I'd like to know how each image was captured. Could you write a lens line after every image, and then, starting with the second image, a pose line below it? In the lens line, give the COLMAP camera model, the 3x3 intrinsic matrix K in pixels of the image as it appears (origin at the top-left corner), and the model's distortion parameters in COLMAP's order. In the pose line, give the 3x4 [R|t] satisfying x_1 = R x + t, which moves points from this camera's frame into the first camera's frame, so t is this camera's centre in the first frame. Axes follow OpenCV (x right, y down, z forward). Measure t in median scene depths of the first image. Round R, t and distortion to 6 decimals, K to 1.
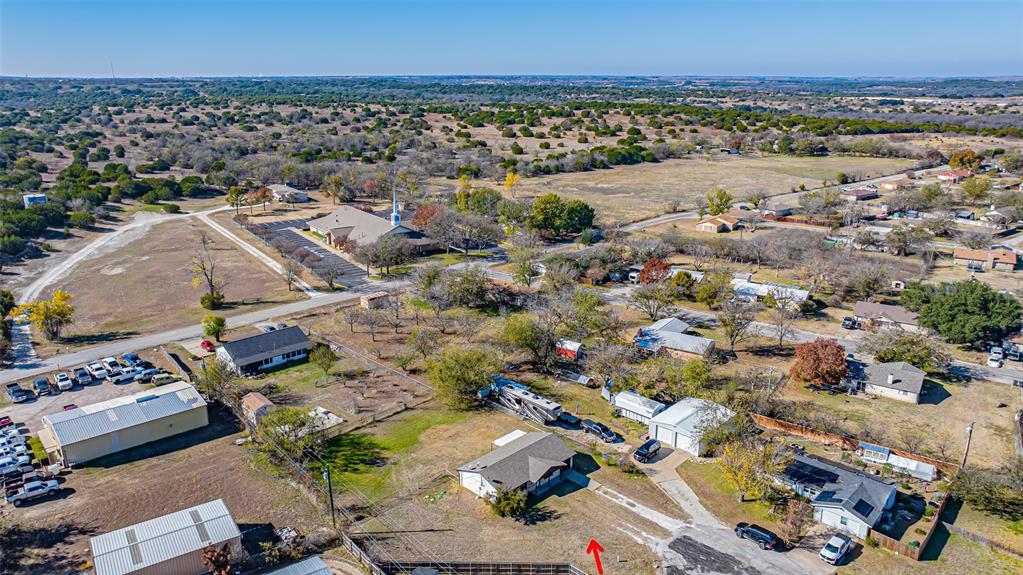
lens RADIAL K [[716.8, 0, 514.5], [0, 716.8, 286.6], [0, 0, 1]] dist [-0.018918, -0.003073]
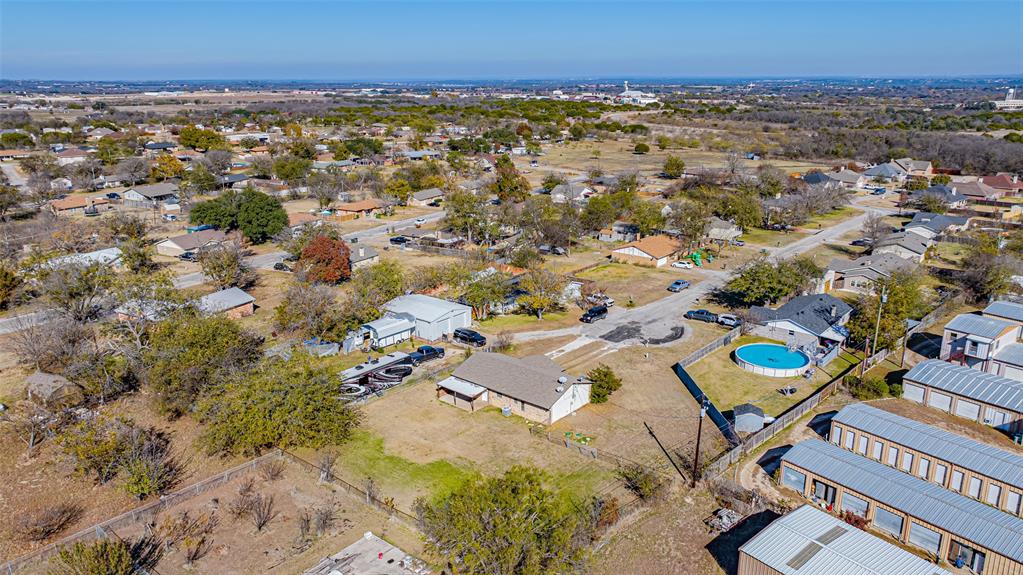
lens RADIAL K [[716.8, 0, 514.5], [0, 716.8, 286.6], [0, 0, 1]] dist [-0.018918, -0.003073]
pose [[-0.073492, -0.274393, 0.958805, -0.572213], [0.281890, 0.916485, 0.283888, -0.074369], [-0.956628, 0.291141, 0.009994, 0.705597]]
